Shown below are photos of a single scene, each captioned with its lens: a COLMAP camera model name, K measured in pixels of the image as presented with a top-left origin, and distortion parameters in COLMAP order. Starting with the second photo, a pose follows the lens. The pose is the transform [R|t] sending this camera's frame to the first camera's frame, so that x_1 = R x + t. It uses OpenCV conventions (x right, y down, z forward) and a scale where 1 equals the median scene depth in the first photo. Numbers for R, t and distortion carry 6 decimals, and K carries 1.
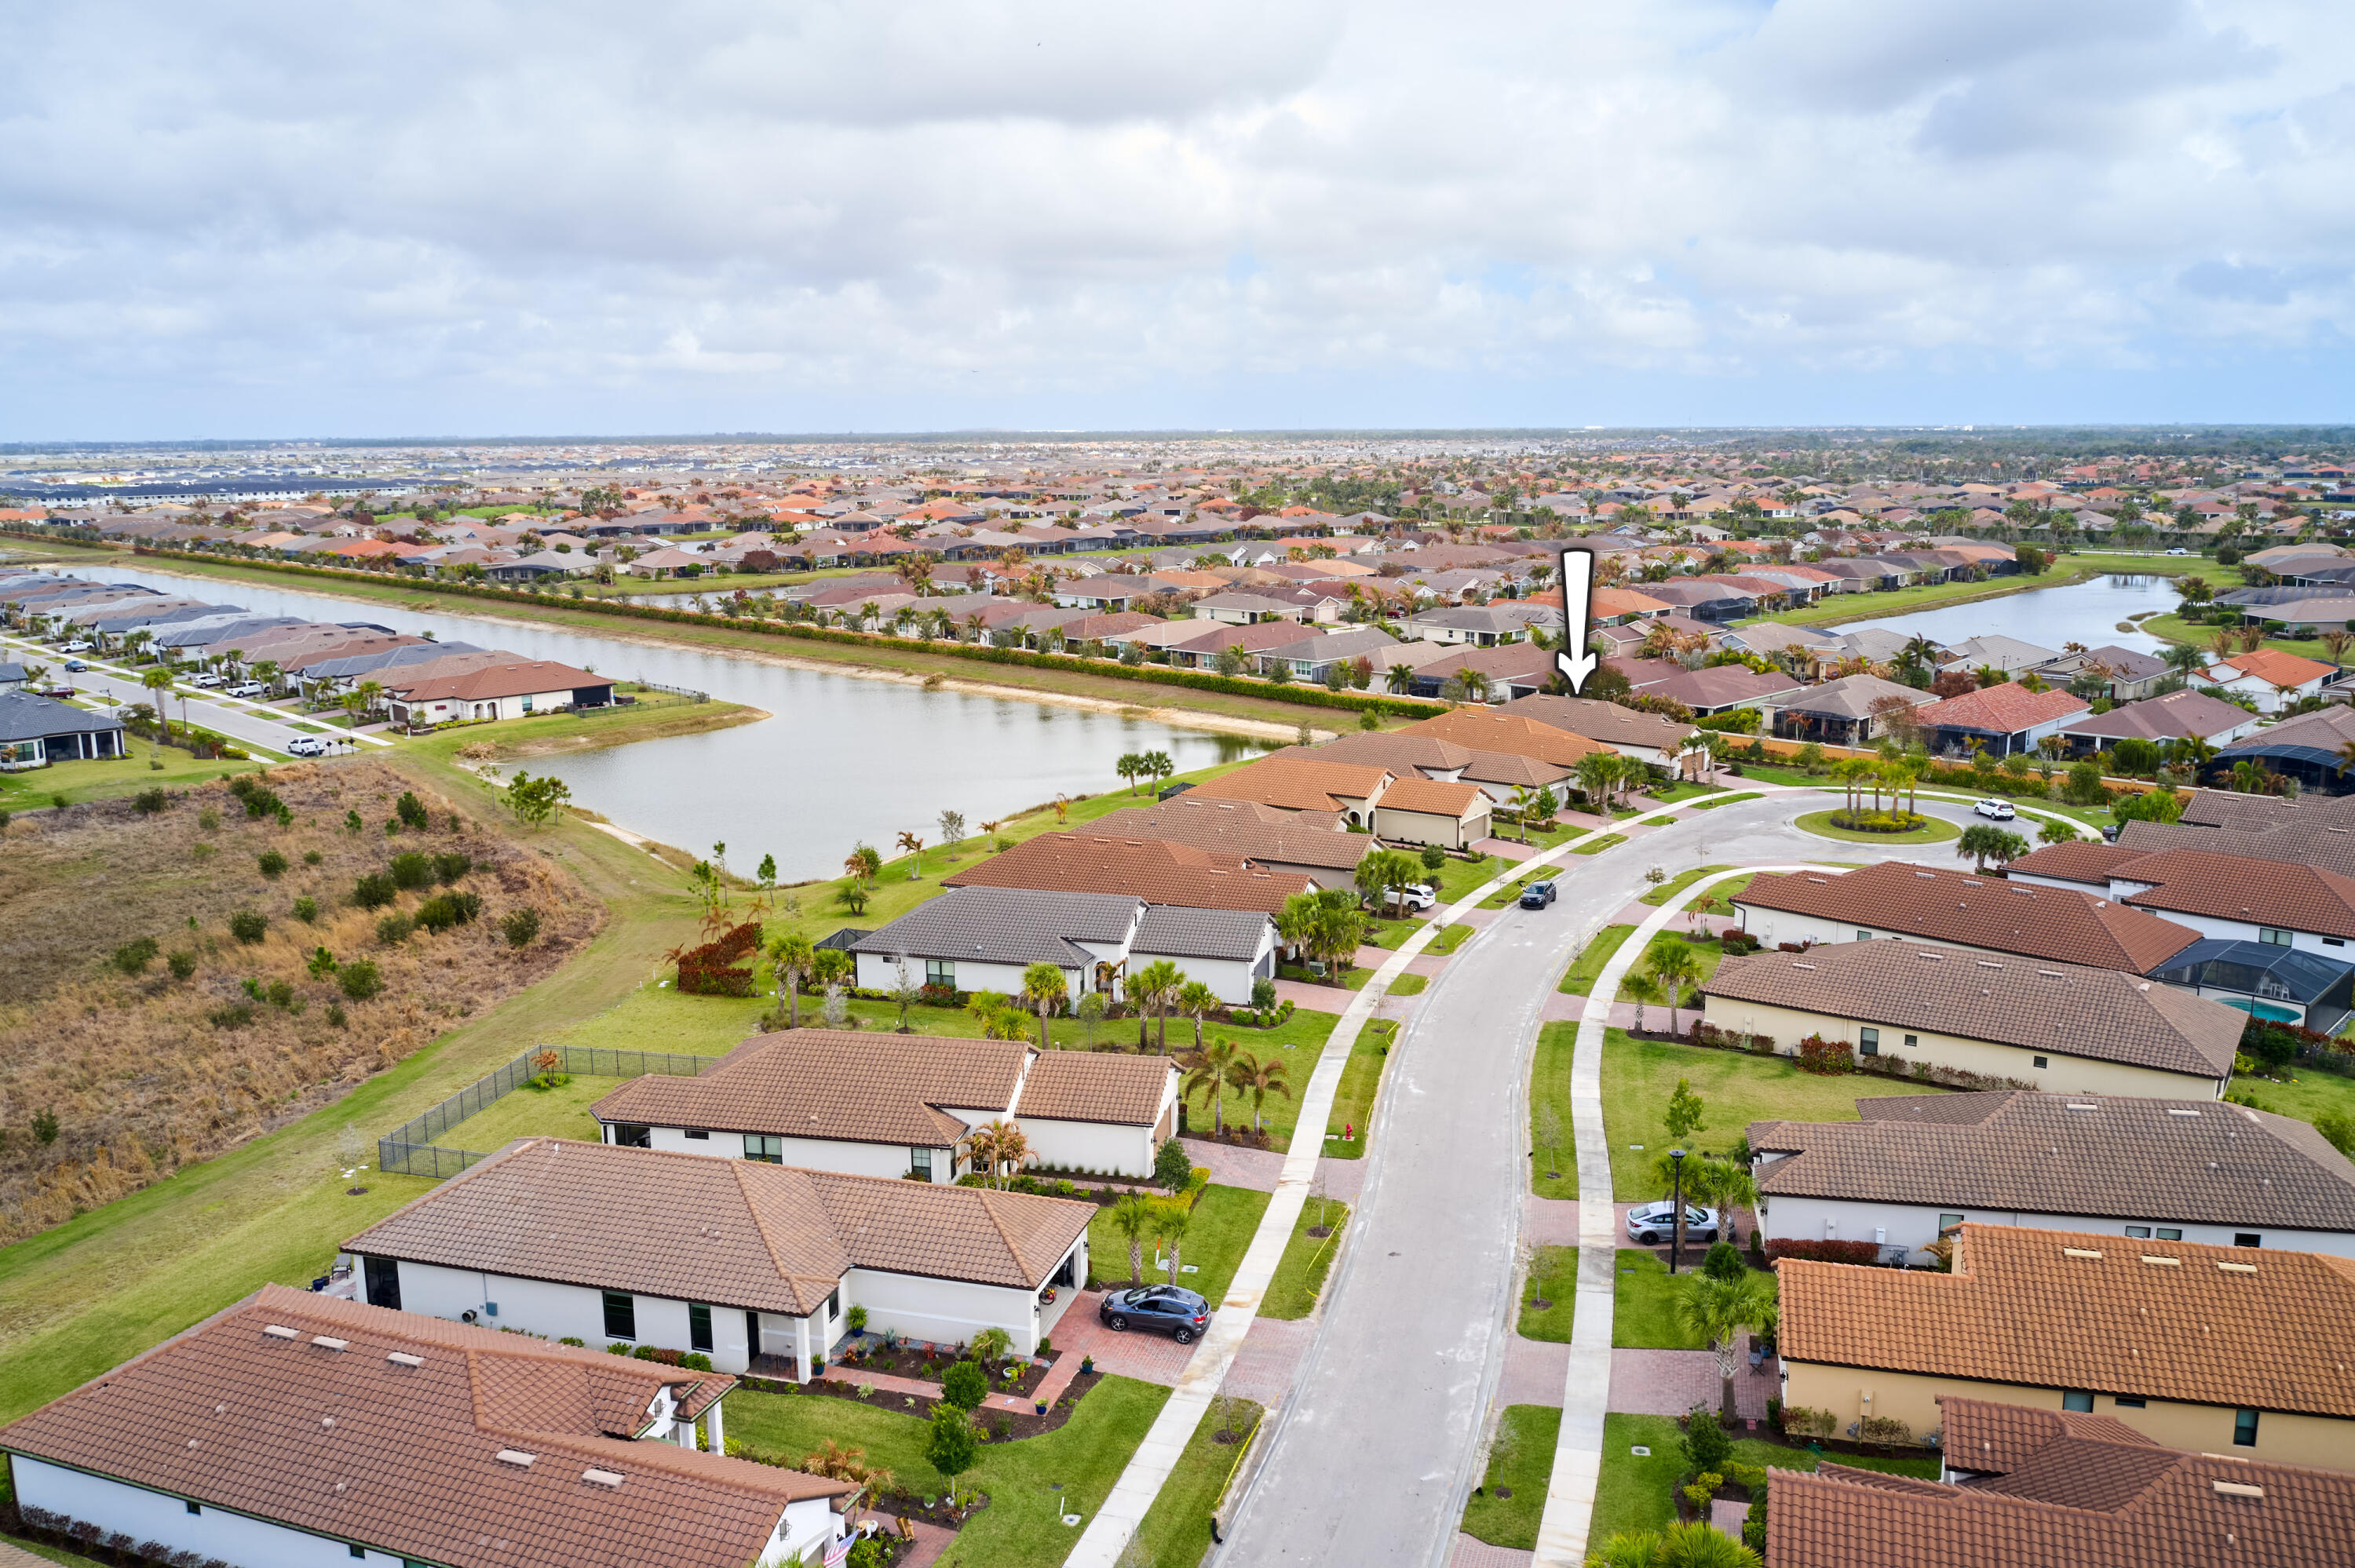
lens RADIAL K [[1868.0, 0, 1177.5], [0, 1868.0, 784.0], [0, 0, 1]] dist [-0.004472, -0.001742]
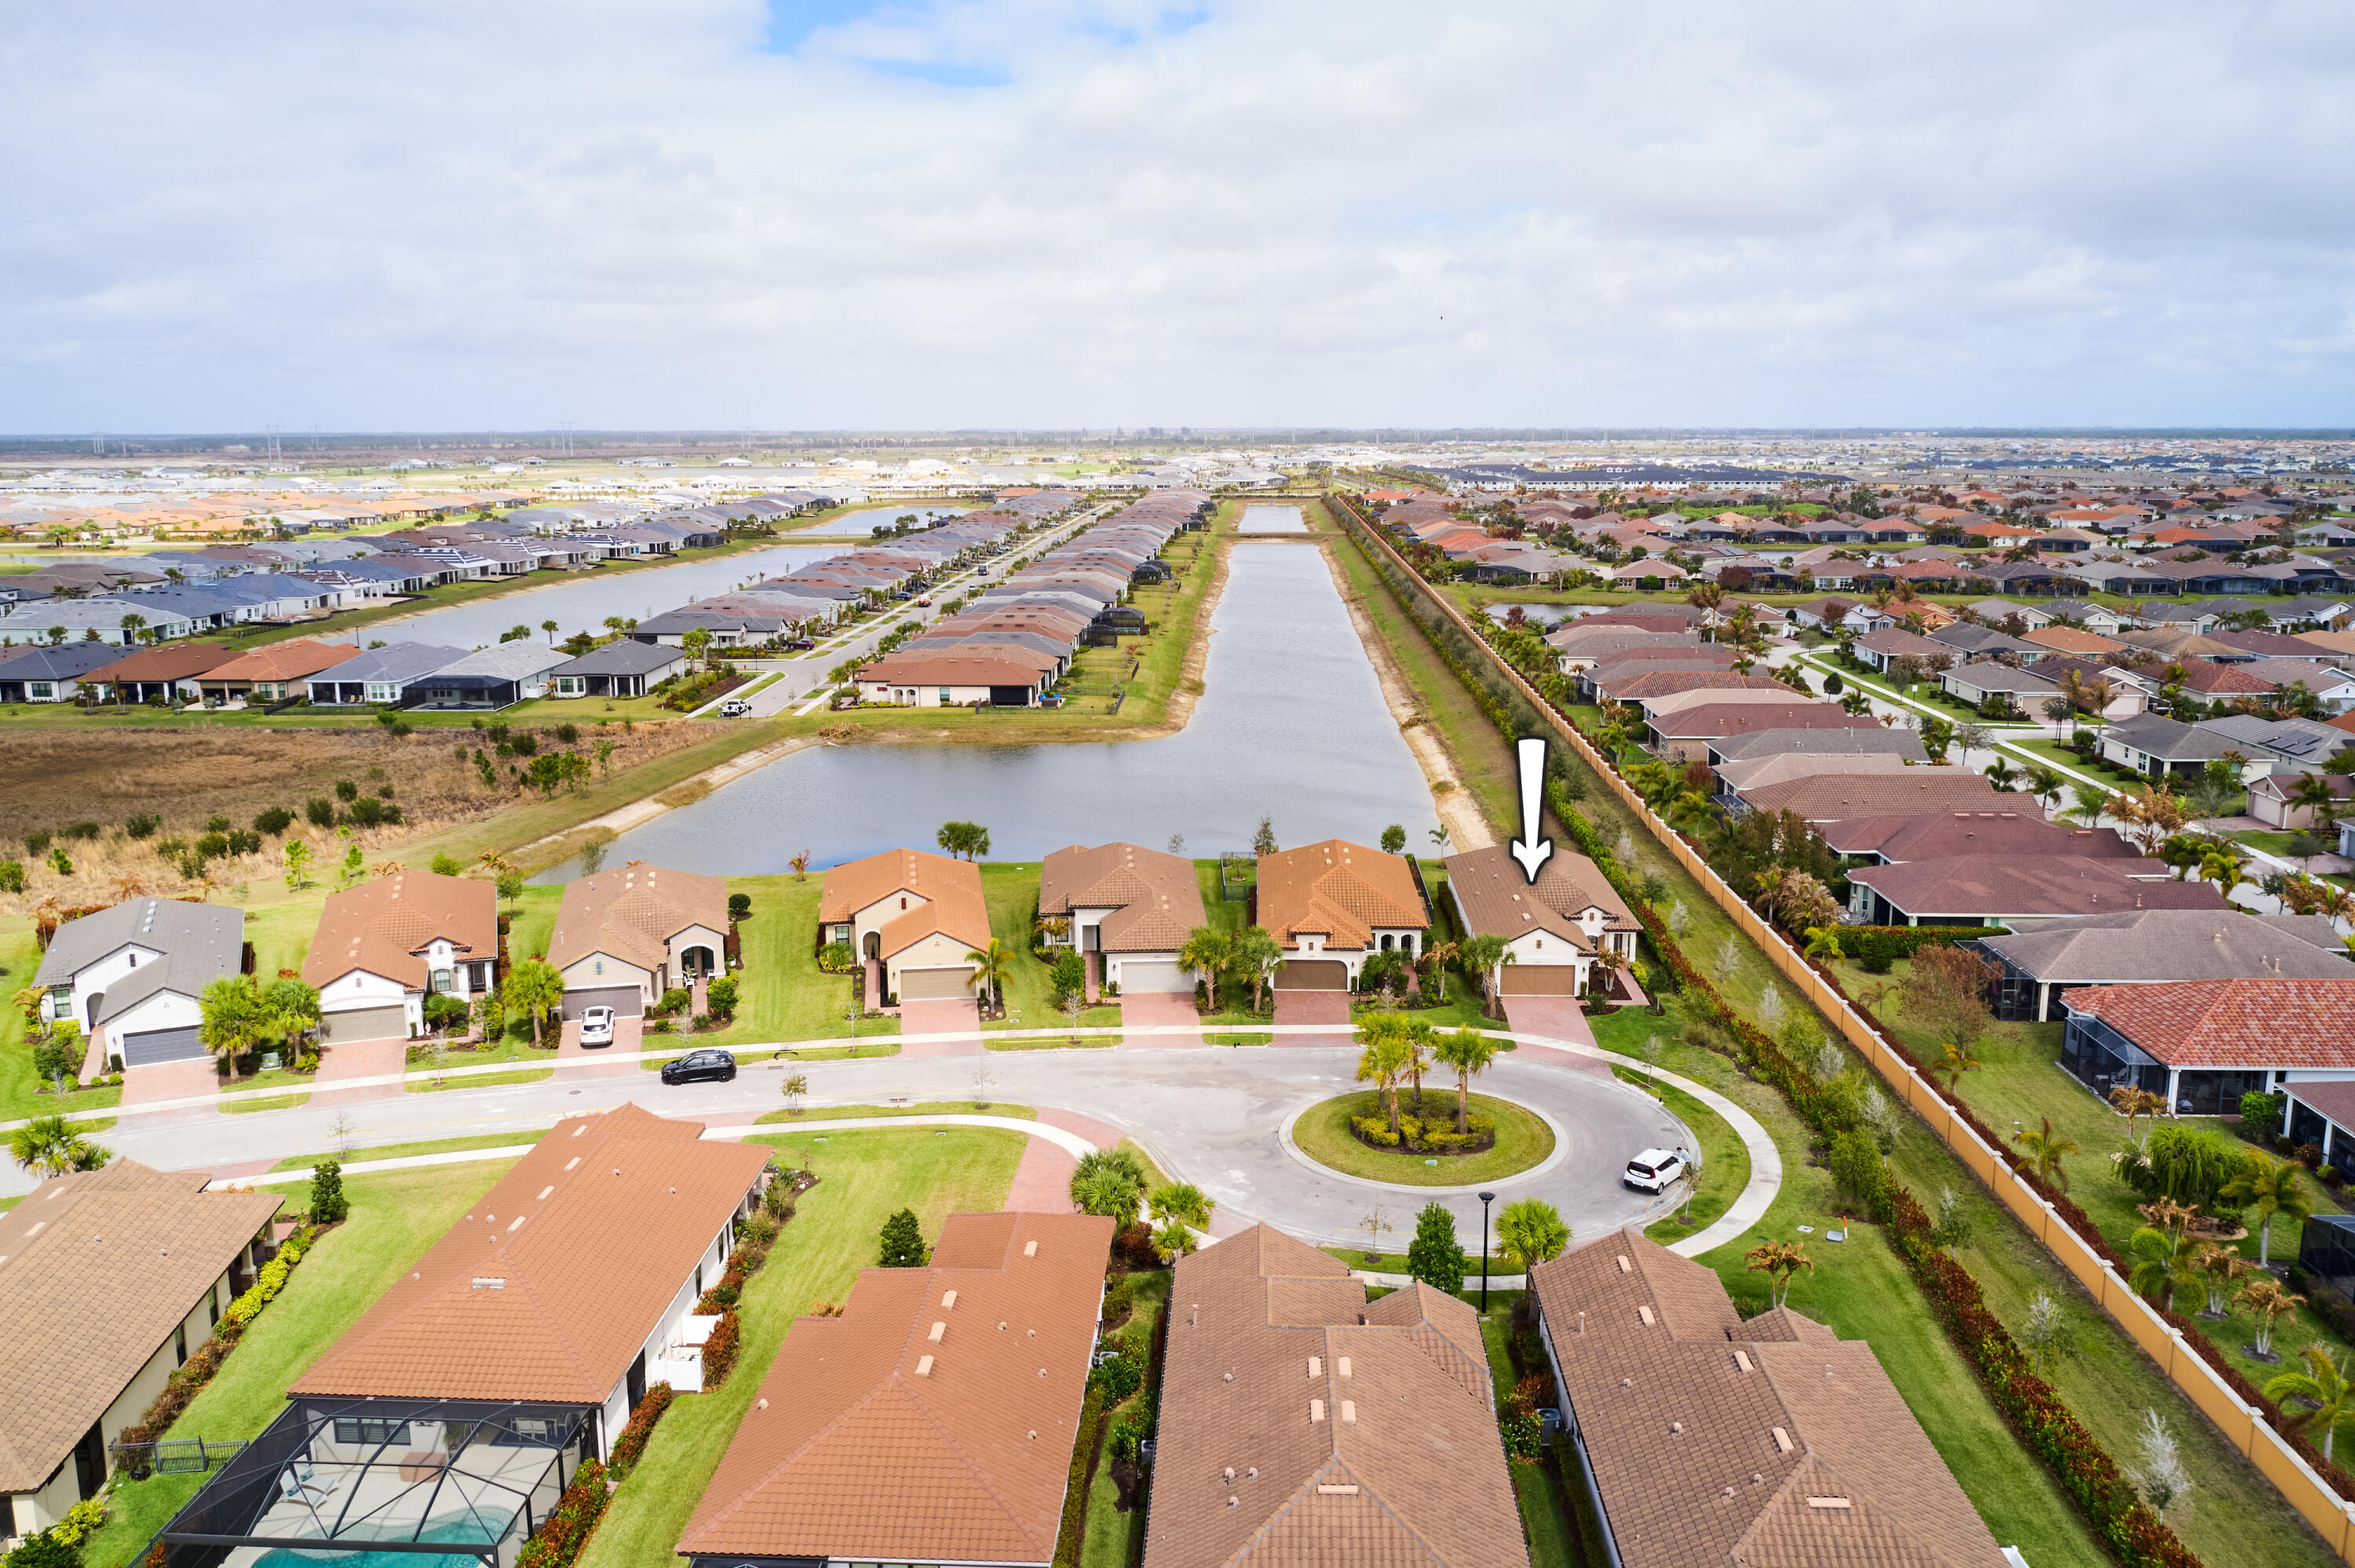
lens RADIAL K [[1868.0, 0, 1177.5], [0, 1868.0, 784.0], [0, 0, 1]] dist [-0.004472, -0.001742]
pose [[0.671470, 0.147983, -0.726105, 0.214853], [-0.144204, 0.987219, 0.067846, -0.035332], [0.726865, 0.059151, 0.684228, 0.161379]]
